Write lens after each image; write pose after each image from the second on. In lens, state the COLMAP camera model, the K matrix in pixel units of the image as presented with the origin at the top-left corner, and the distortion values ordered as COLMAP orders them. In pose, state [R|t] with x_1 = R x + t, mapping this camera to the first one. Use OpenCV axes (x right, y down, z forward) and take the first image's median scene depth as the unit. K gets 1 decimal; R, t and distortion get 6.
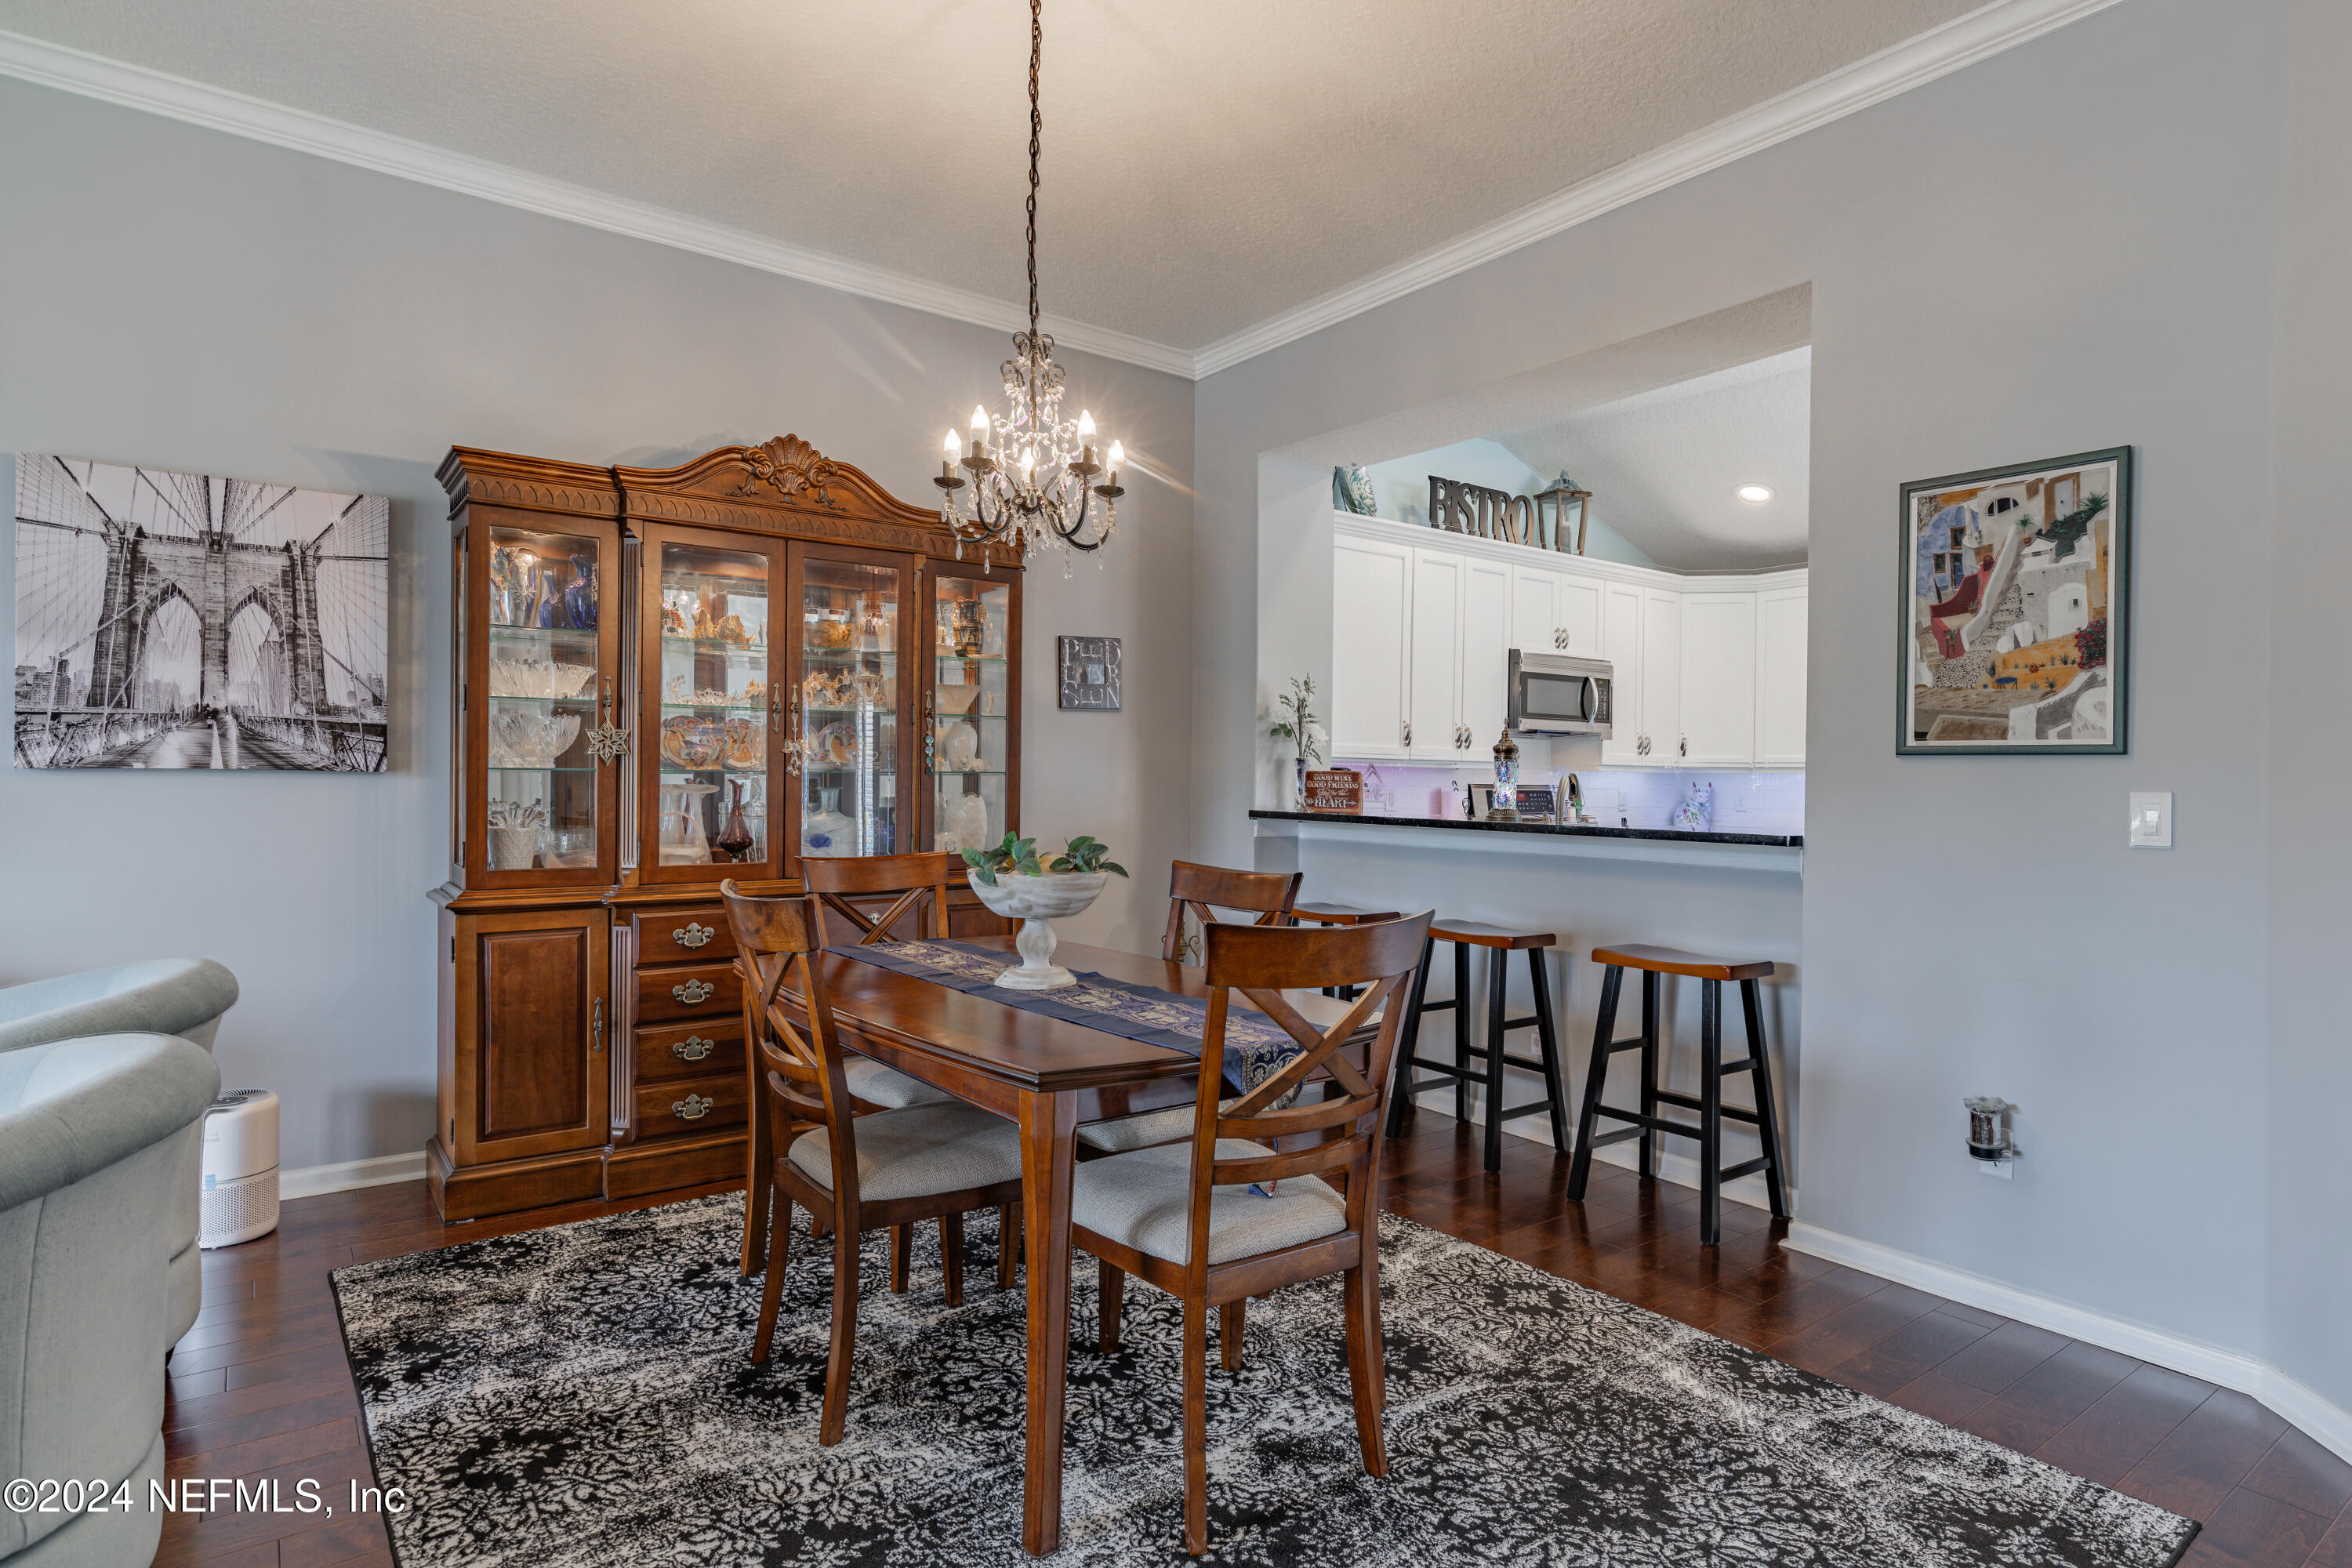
lens RADIAL K [[1251.2, 0, 1182.6], [0, 1251.2, 778.7], [0, 0, 1]] dist [0.005802, -0.001368]
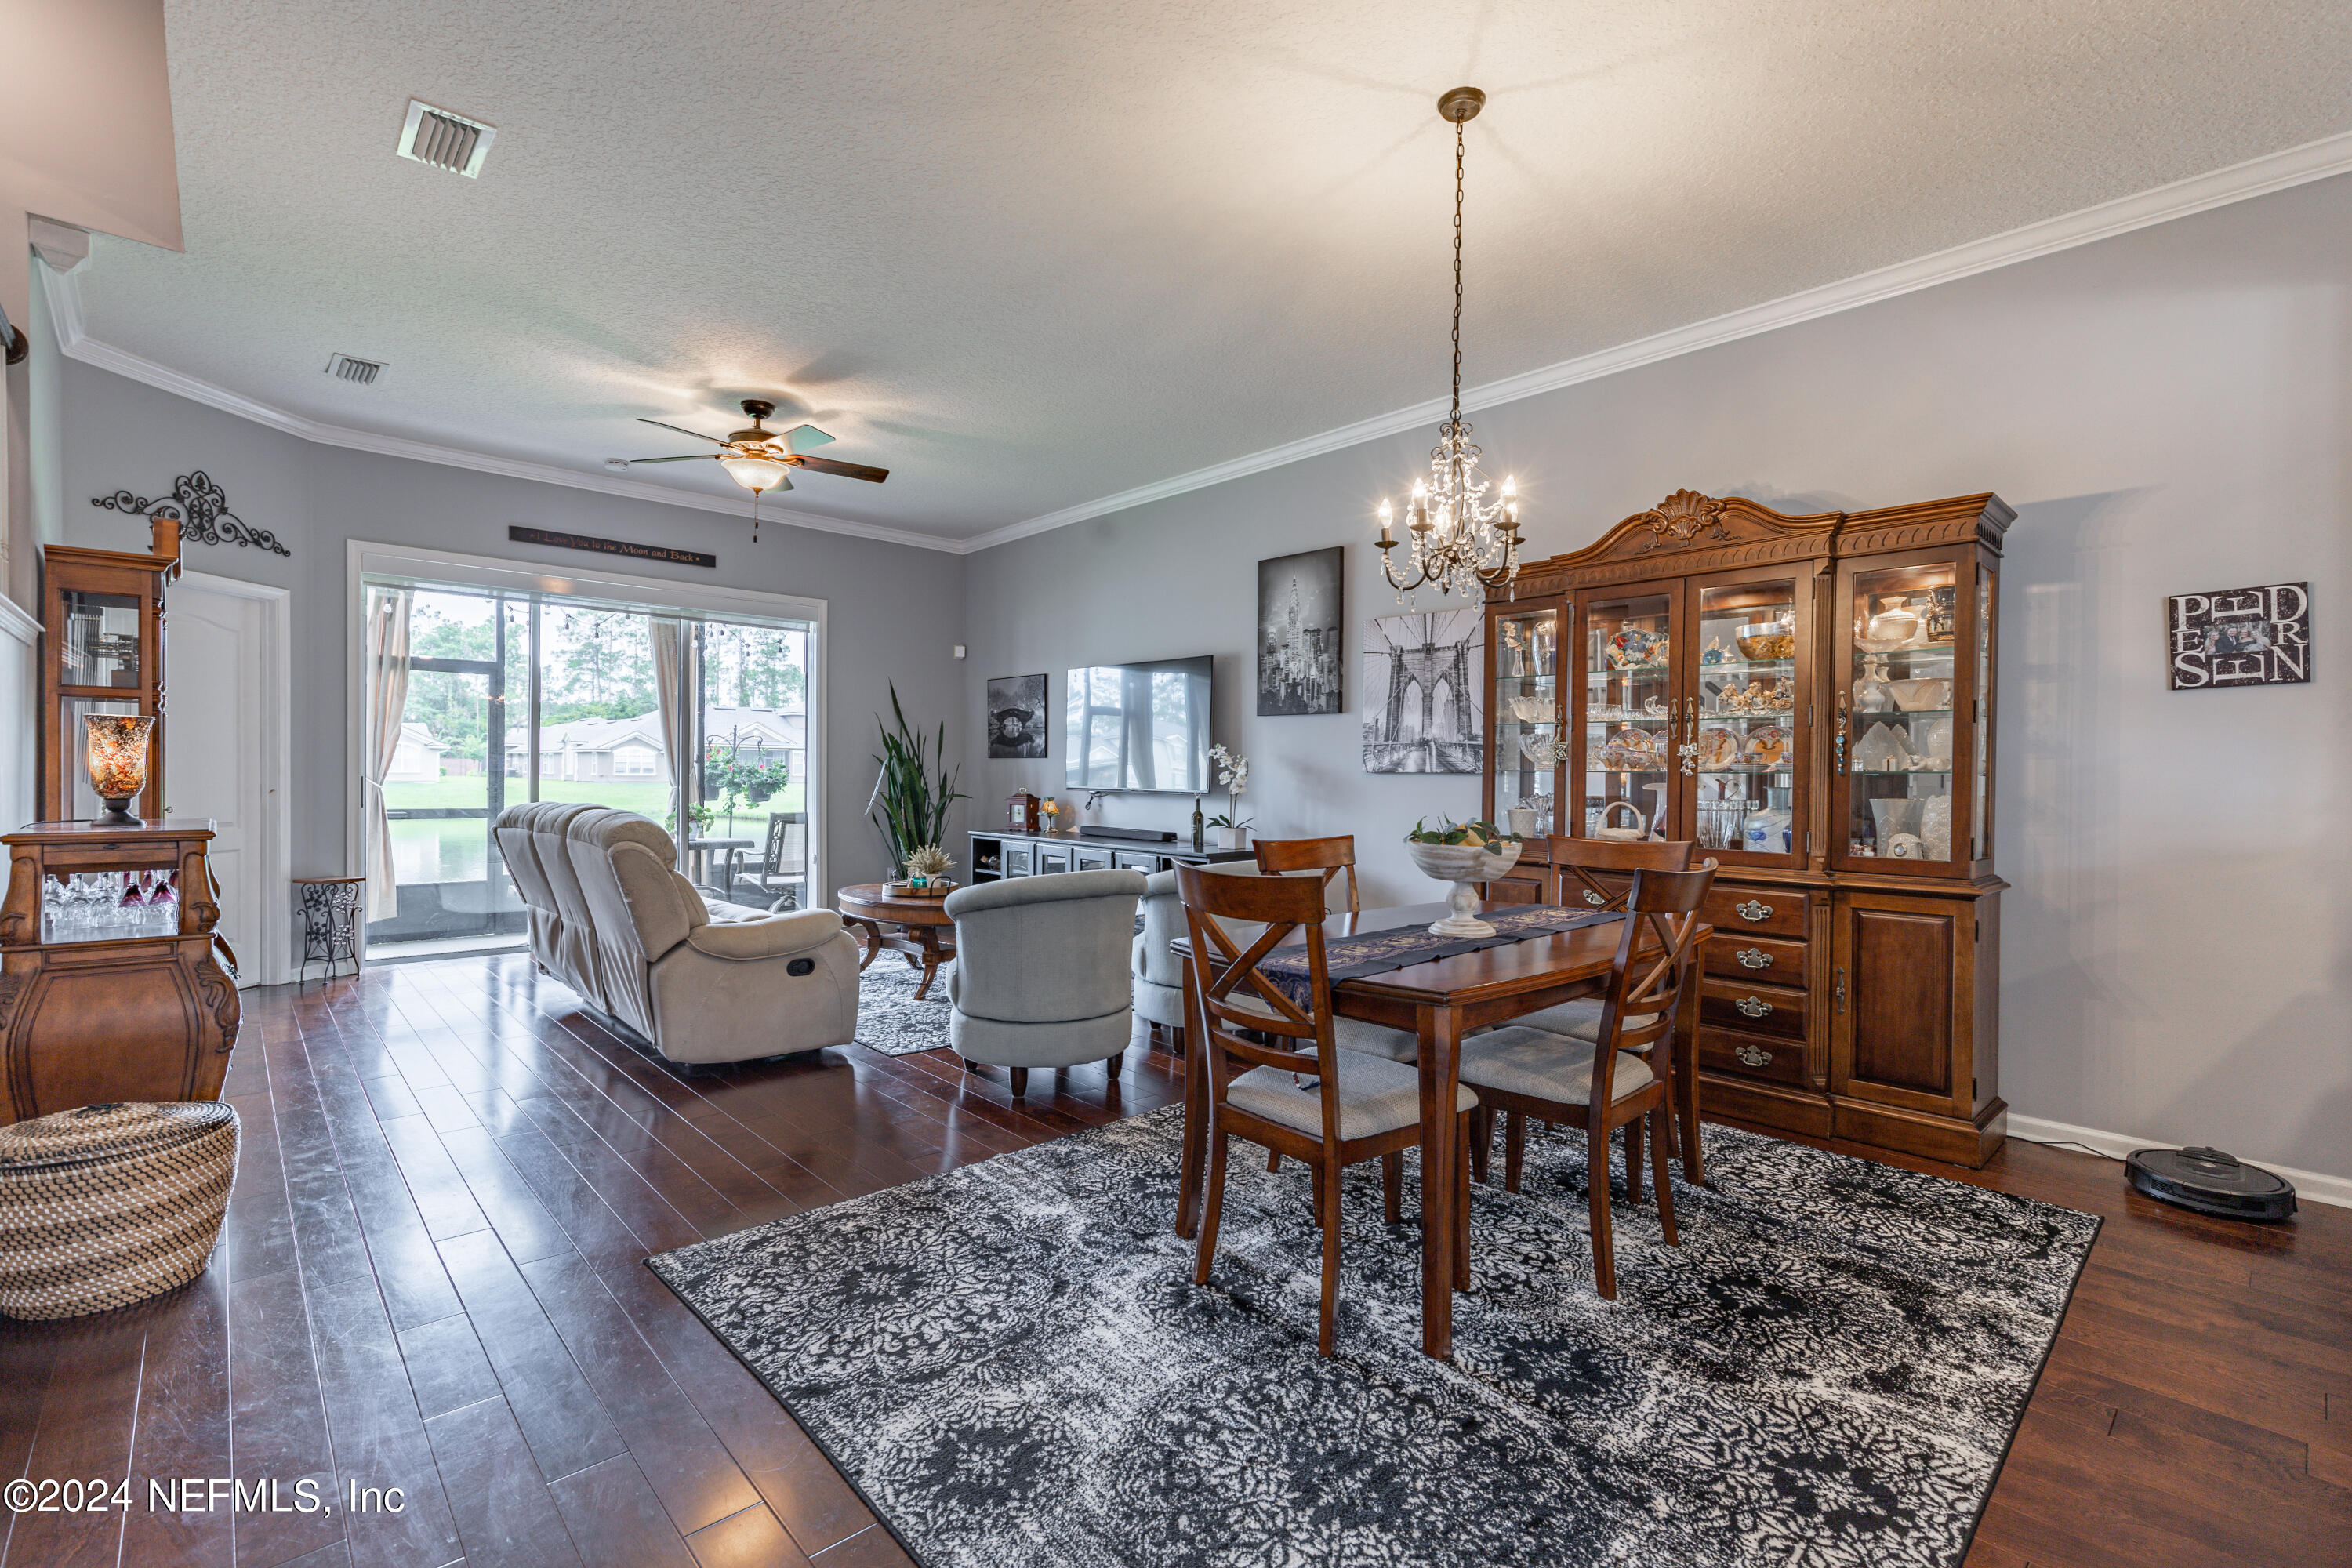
lens RADIAL K [[1050.3, 0, 1178.2], [0, 1050.3, 779.6], [0, 0, 1]] dist [0.008706, -0.001501]
pose [[0.104306, -0.002269, -0.994543, 0.746129], [-0.012223, 0.999919, -0.003563, 0.013378], [0.994470, 0.012528, 0.104270, 0.497698]]
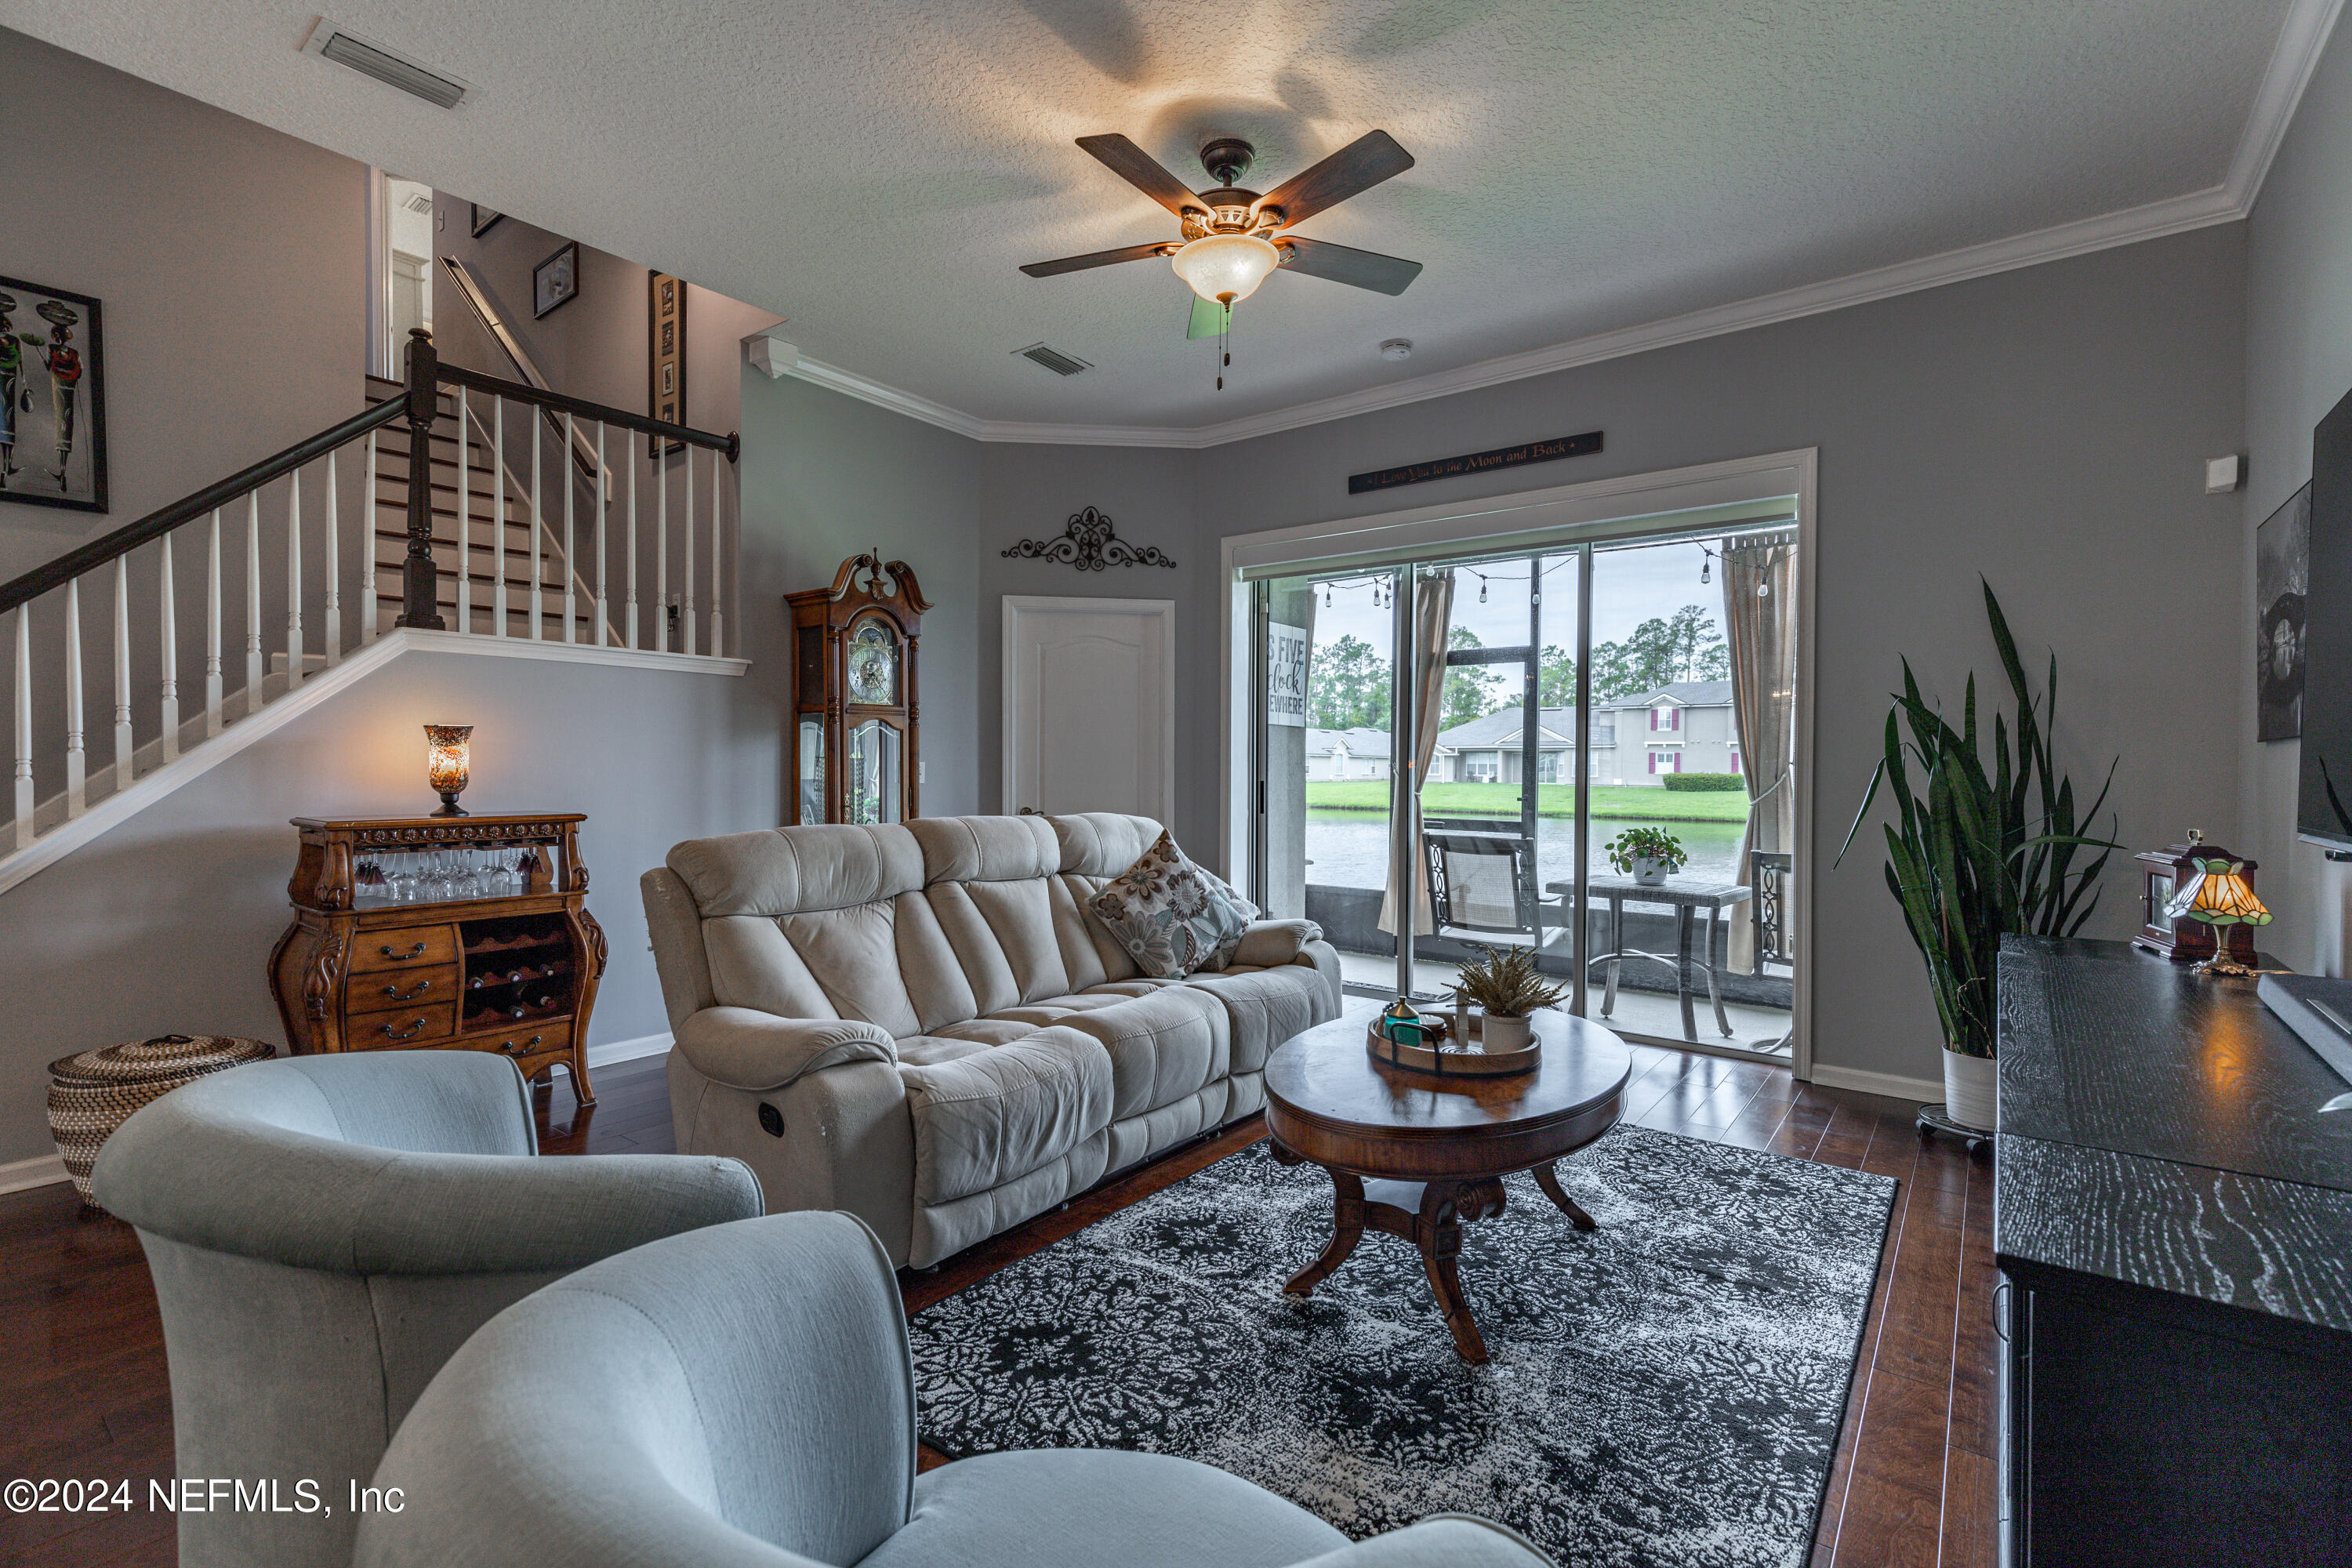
lens RADIAL K [[1050.3, 0, 1172.0], [0, 1050.3, 783.0], [0, 0, 1]] dist [0.008706, -0.001501]
pose [[-0.962730, -0.012974, -0.270155, -0.644163], [-0.017753, 0.999726, 0.015253, -0.003289], [0.269883, 0.019480, -0.962696, 0.940787]]
